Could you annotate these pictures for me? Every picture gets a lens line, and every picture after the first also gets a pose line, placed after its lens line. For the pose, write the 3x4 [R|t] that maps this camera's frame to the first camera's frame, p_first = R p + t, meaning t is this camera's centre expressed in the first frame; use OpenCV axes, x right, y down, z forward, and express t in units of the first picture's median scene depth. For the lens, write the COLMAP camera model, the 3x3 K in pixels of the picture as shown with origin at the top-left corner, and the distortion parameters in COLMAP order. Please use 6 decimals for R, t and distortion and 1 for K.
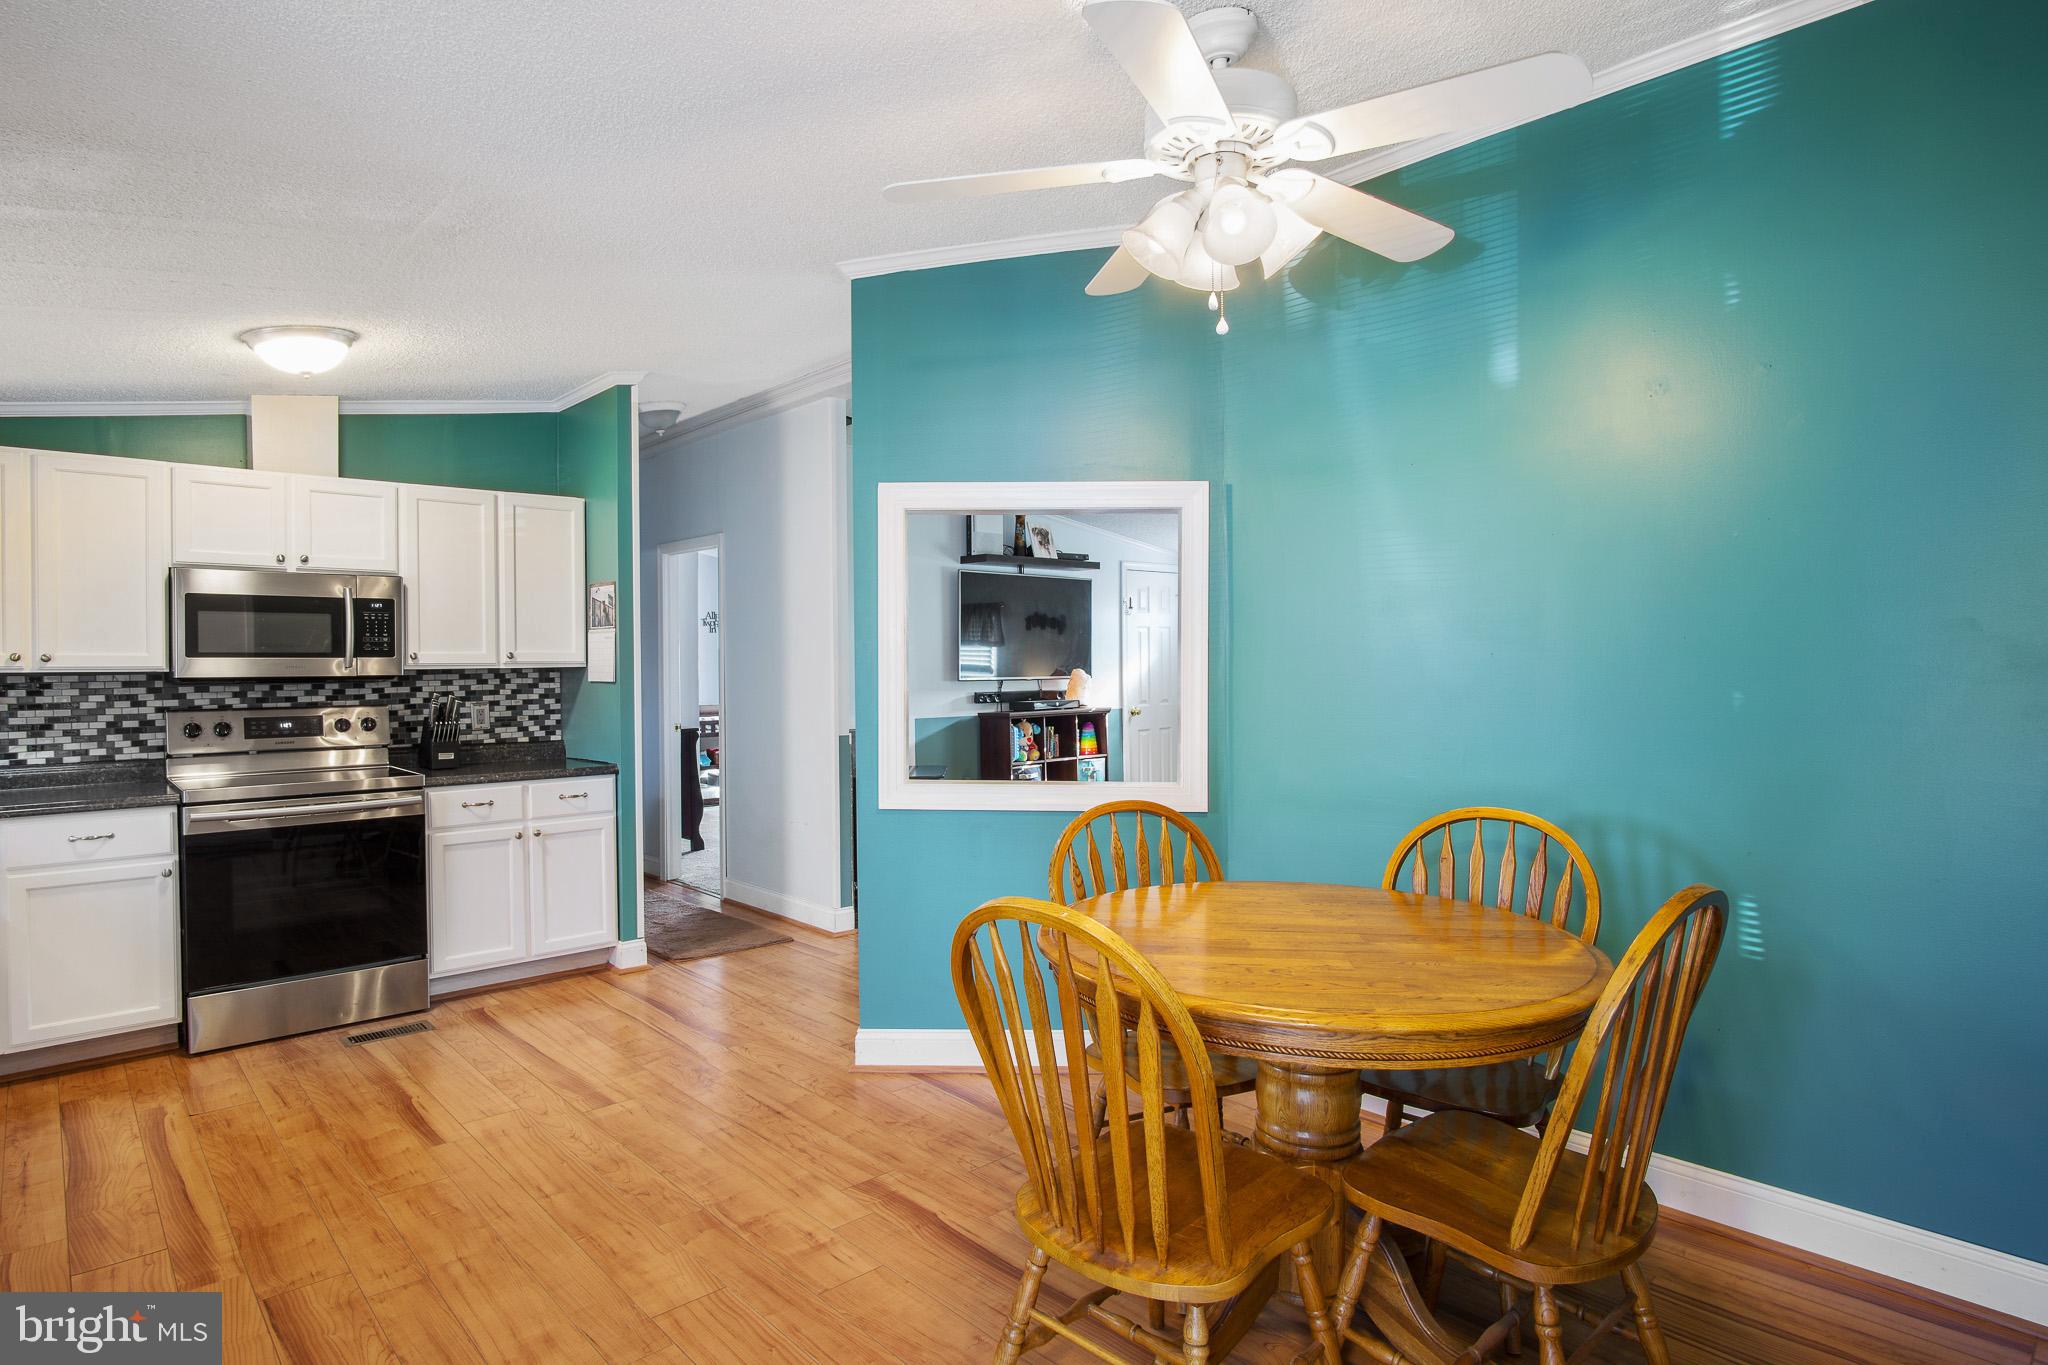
lens RADIAL K [[1110.9, 0, 982.0], [0, 1110.9, 692.6], [0, 0, 1]] dist [0.000091, -0.000488]
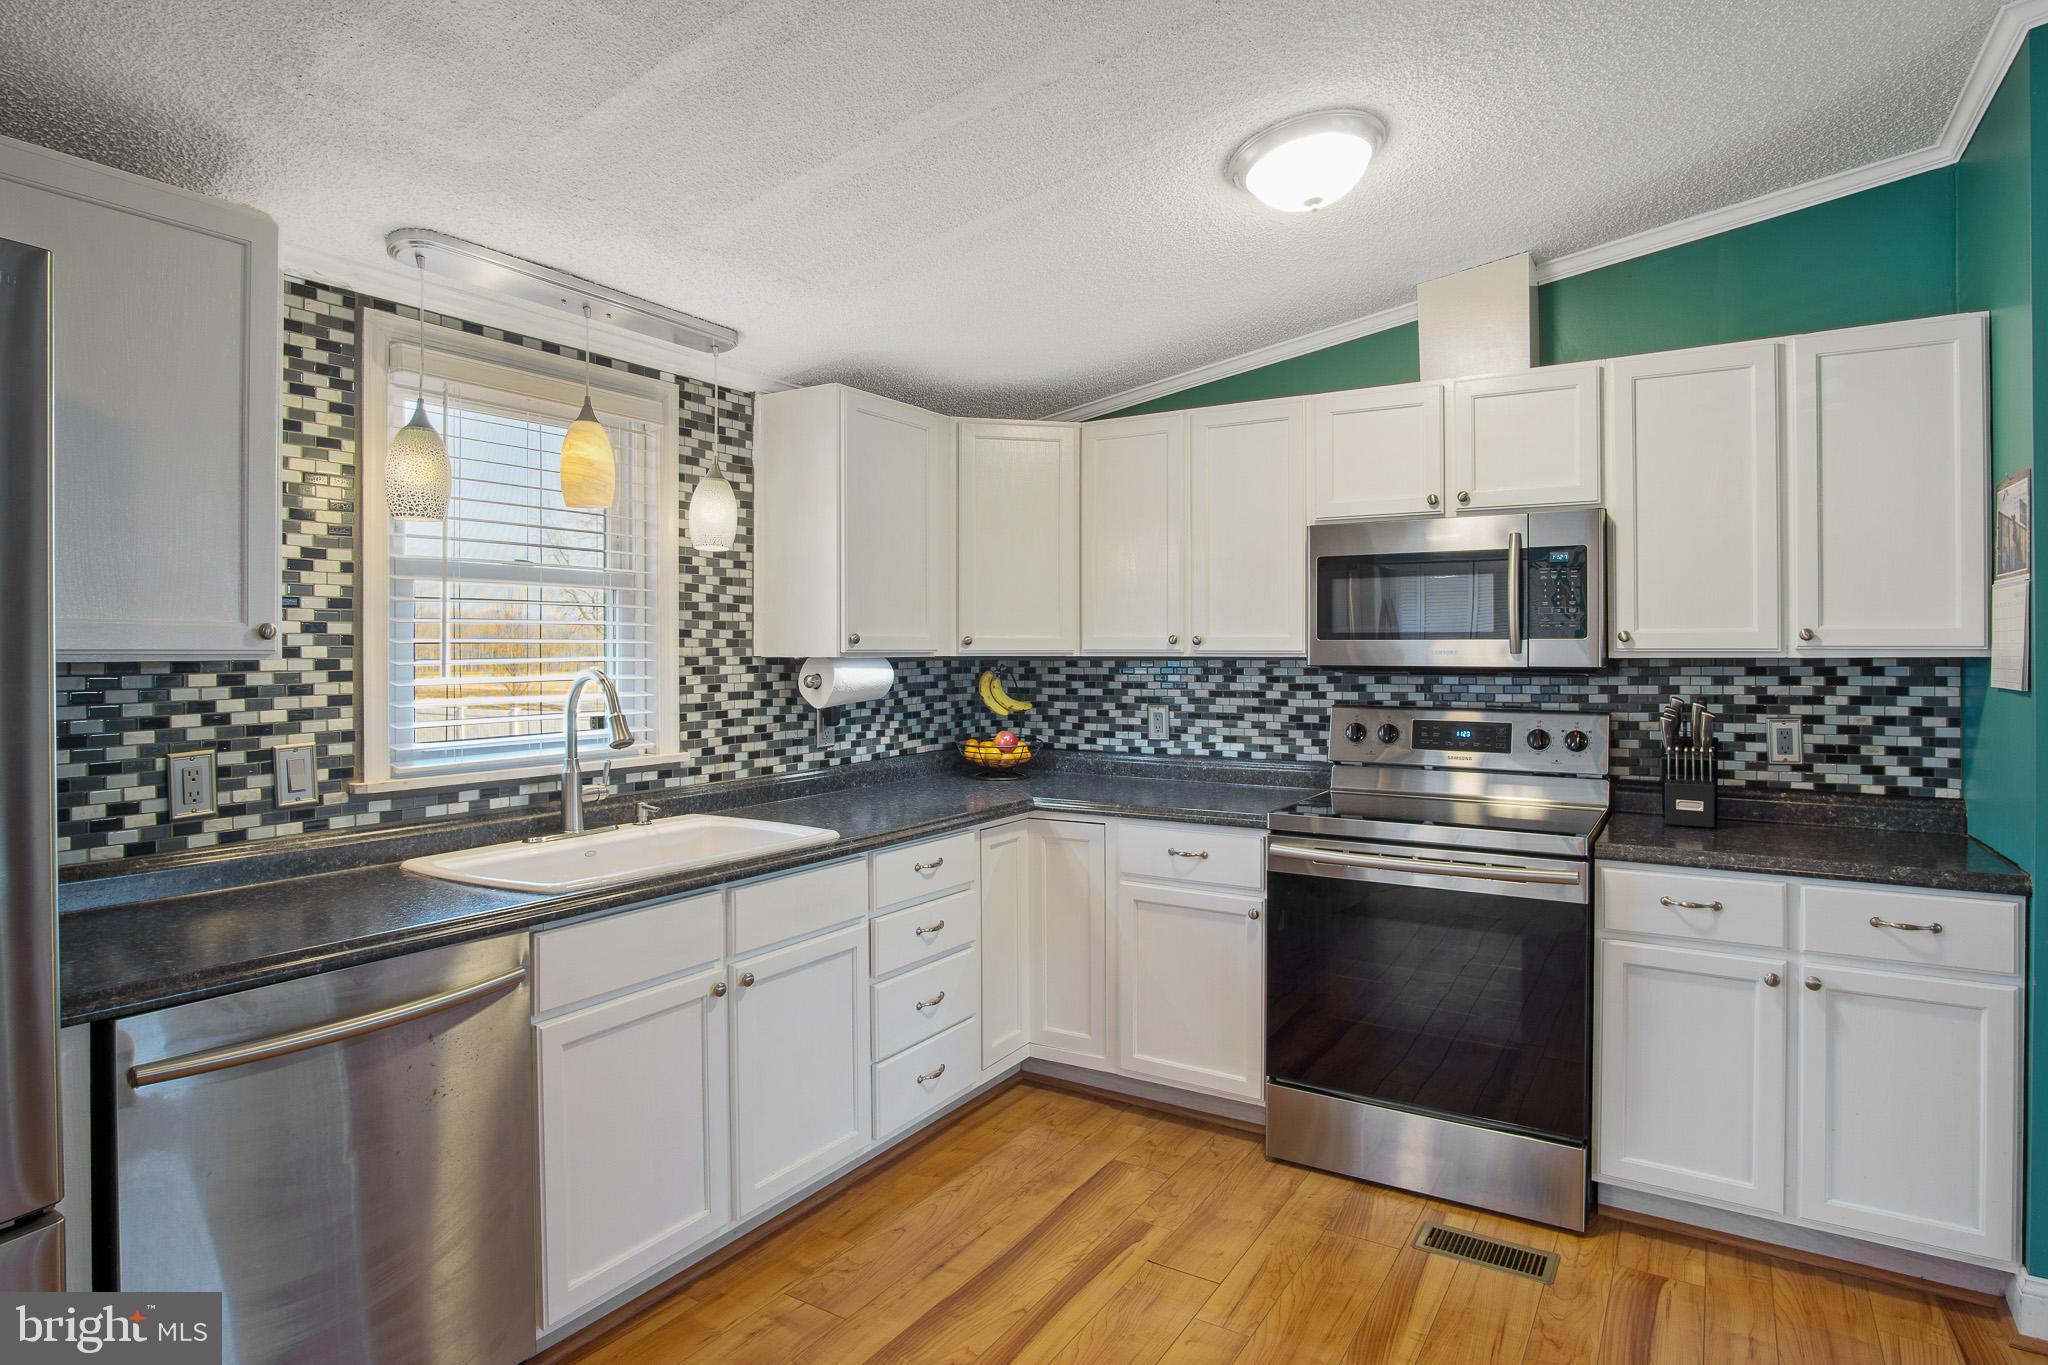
lens RADIAL K [[1104.8, 0, 1029.4], [0, 1104.8, 641.8], [0, 0, 1]] dist [-0.026686, 0.001644]
pose [[0.290933, 0.000015, -0.956743, -0.028873], [-0.027728, 0.999580, -0.008416, -0.015596], [0.956341, 0.028977, 0.290812, 0.504902]]
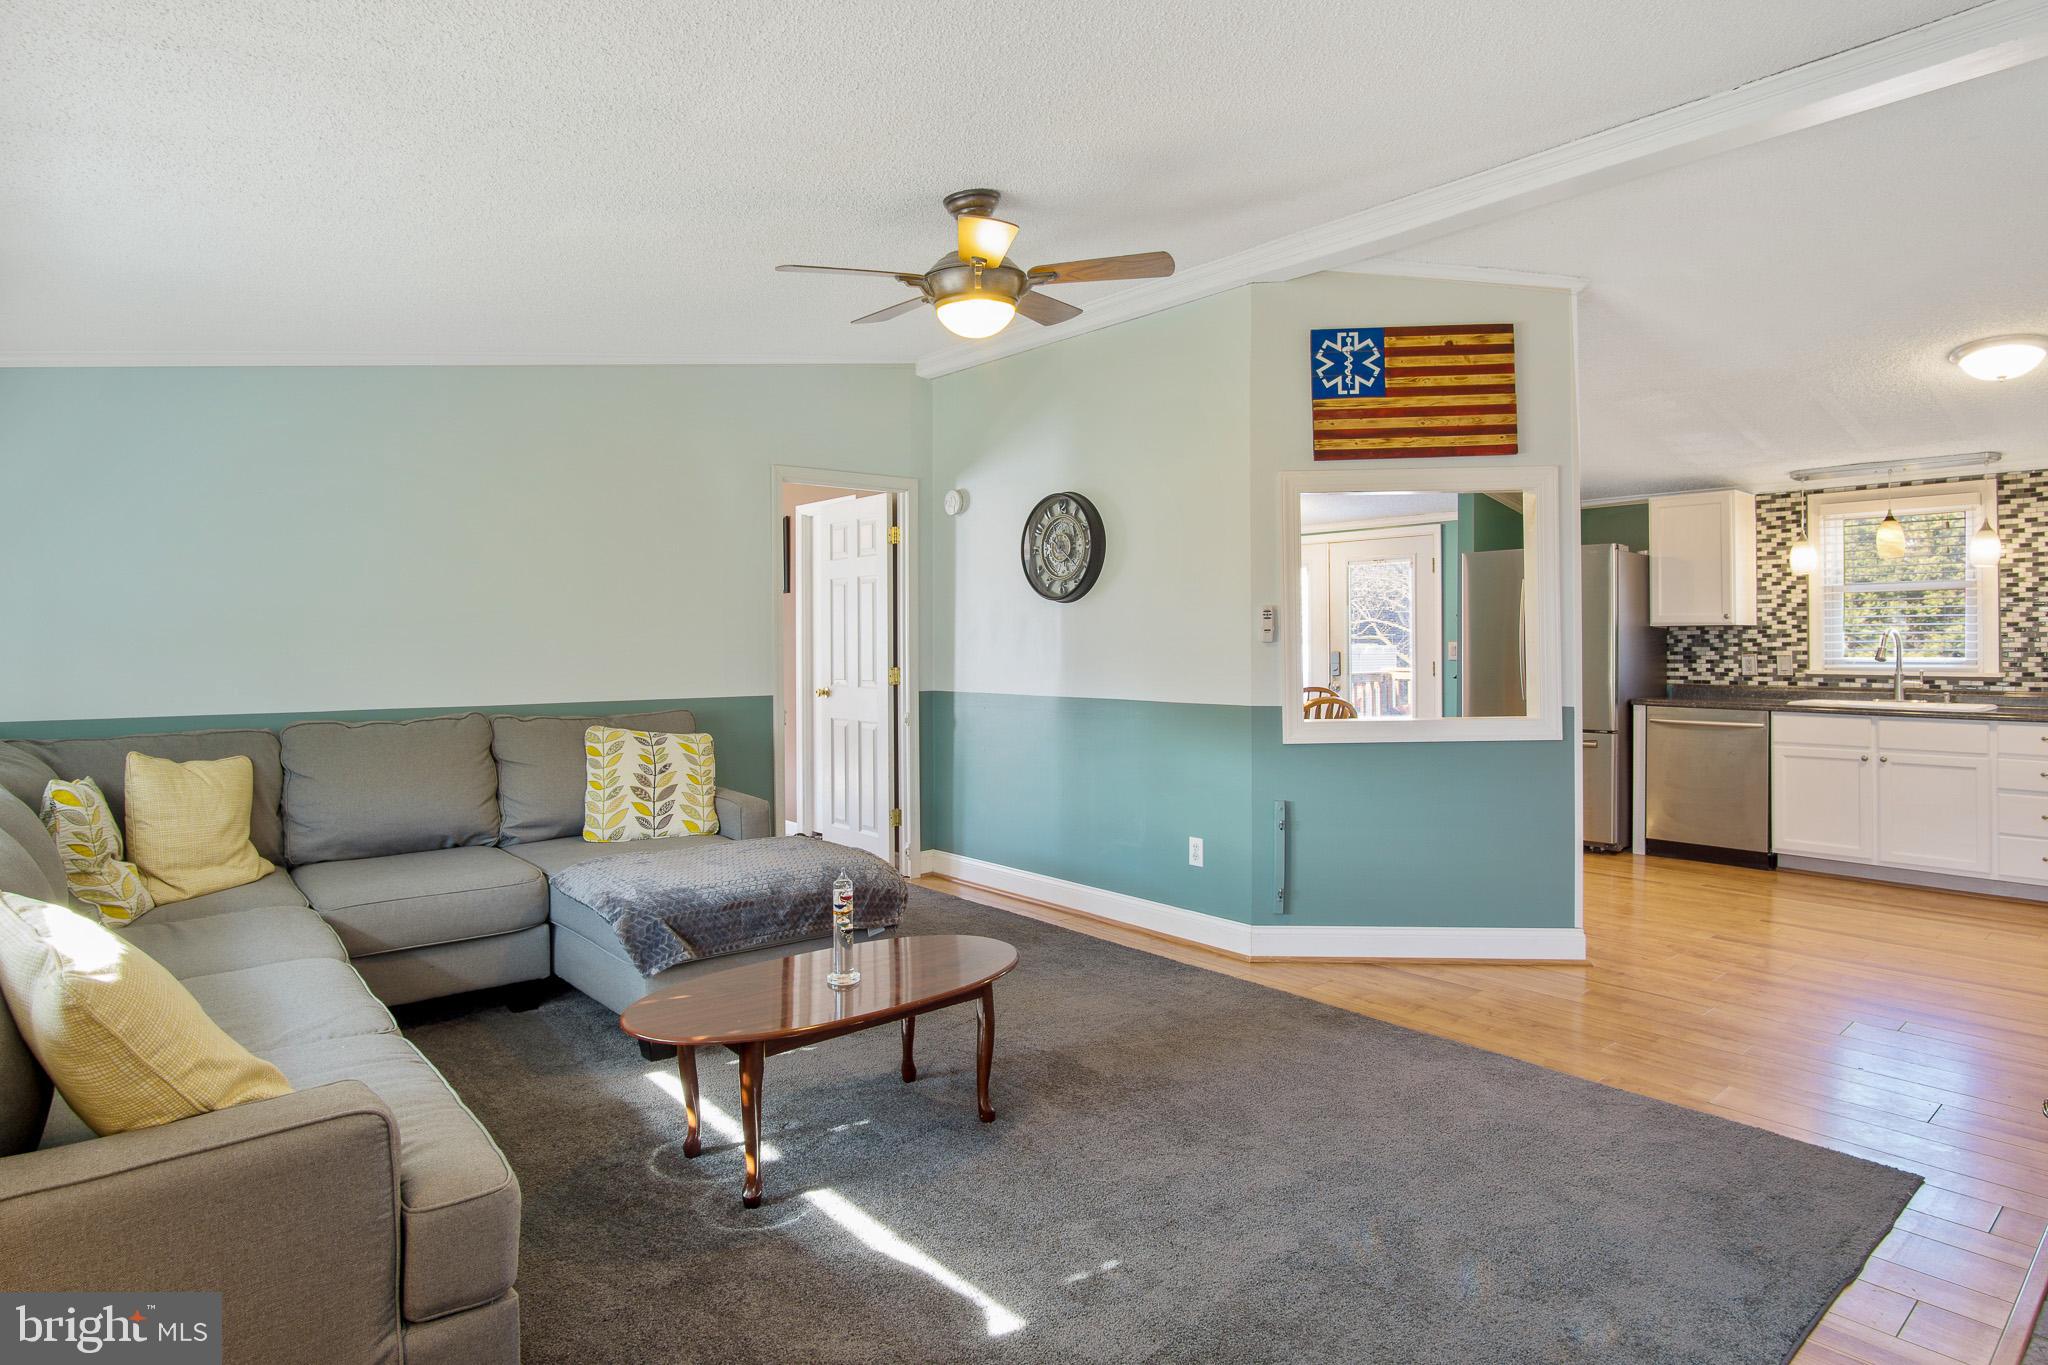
lens RADIAL K [[1126.1, 0, 1025.7], [0, 1126.1, 637.3], [0, 0, 1]] dist [-0.025998, 0.008661]
pose [[-0.999951, 0.009830, -0.000823, 0.372062], [0.009810, 0.999710, 0.022006, -0.027549], [0.001039, 0.021997, -0.999757, 1.719403]]
